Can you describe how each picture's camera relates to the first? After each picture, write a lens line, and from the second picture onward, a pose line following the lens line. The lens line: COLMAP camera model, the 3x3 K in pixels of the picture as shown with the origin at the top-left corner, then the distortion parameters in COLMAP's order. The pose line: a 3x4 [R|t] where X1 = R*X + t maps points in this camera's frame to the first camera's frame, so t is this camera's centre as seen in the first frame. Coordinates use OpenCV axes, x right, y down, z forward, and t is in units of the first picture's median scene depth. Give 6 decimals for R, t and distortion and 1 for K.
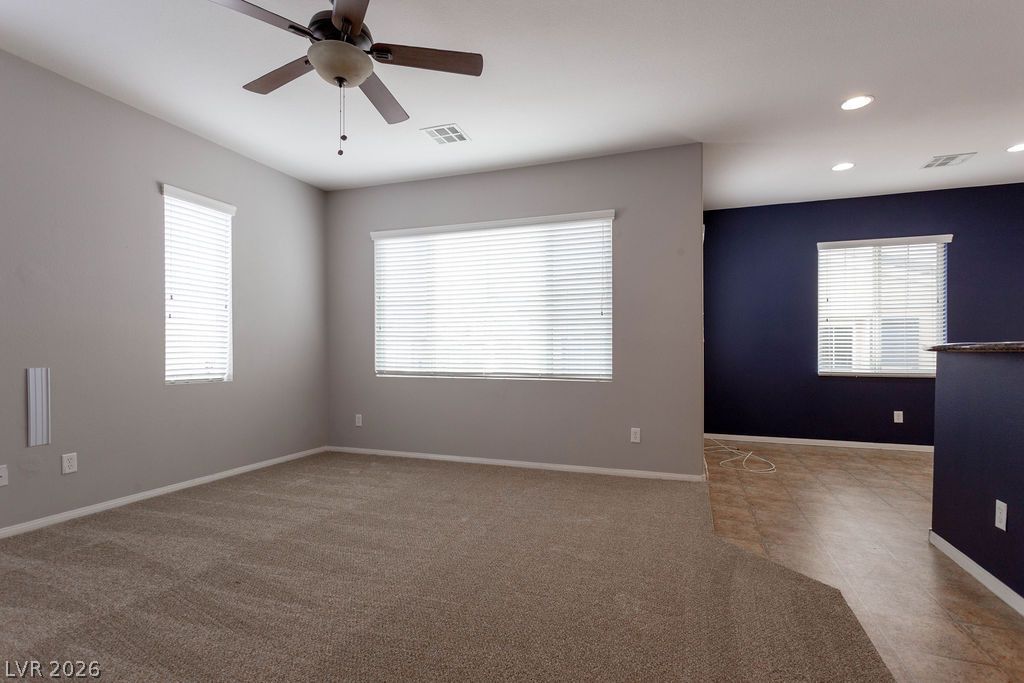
lens RADIAL K [[489.6, 0, 521.7], [0, 489.6, 349.3], [0, 0, 1]] dist [-0.001064, 0.001241]
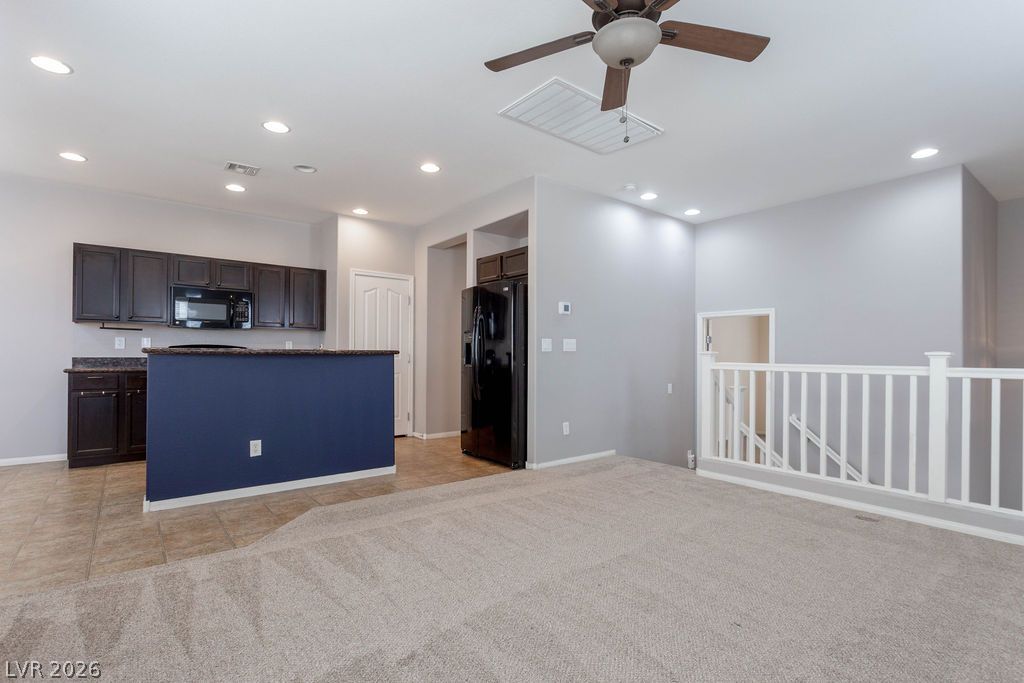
lens RADIAL K [[489.6, 0, 523.0], [0, 489.6, 346.4], [0, 0, 1]] dist [-0.001064, 0.001241]
pose [[-0.855489, 0.002486, 0.517814, -0.389027], [-0.008677, 0.999779, -0.019136, 0.001228], [-0.517748, -0.020864, -0.855279, 1.071984]]
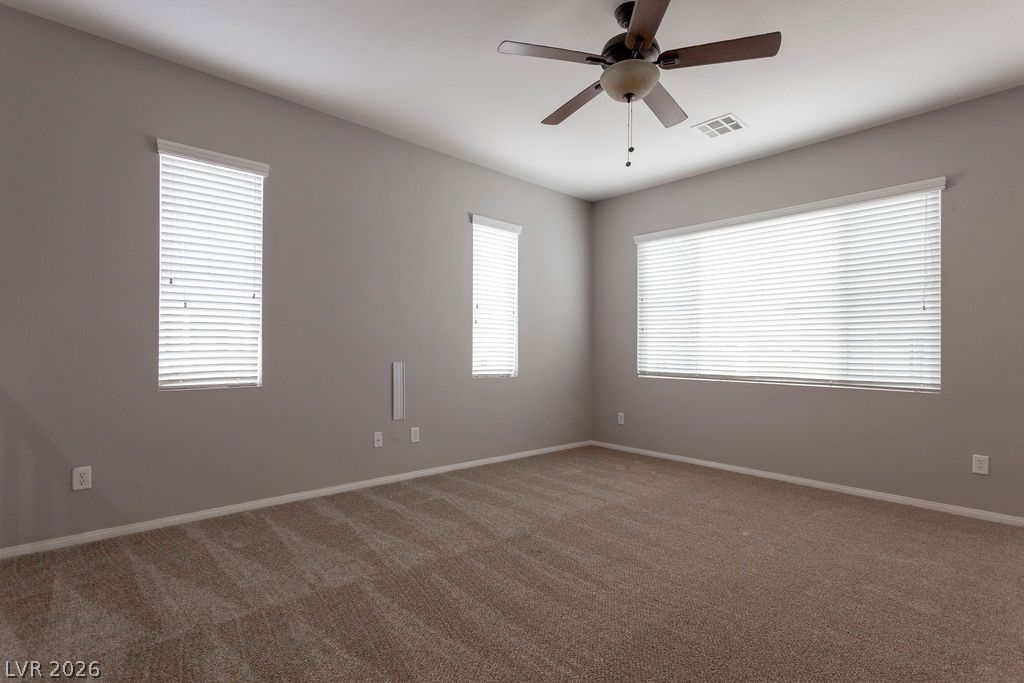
lens RADIAL K [[489.6, 0, 516.3], [0, 489.6, 346.0], [0, 0, 1]] dist [-0.001064, 0.001241]
pose [[0.880972, 0.003958, -0.473151, -0.047074], [-0.008051, 0.999946, -0.006625, -0.000105], [0.473099, 0.009646, 0.880956, -0.024811]]
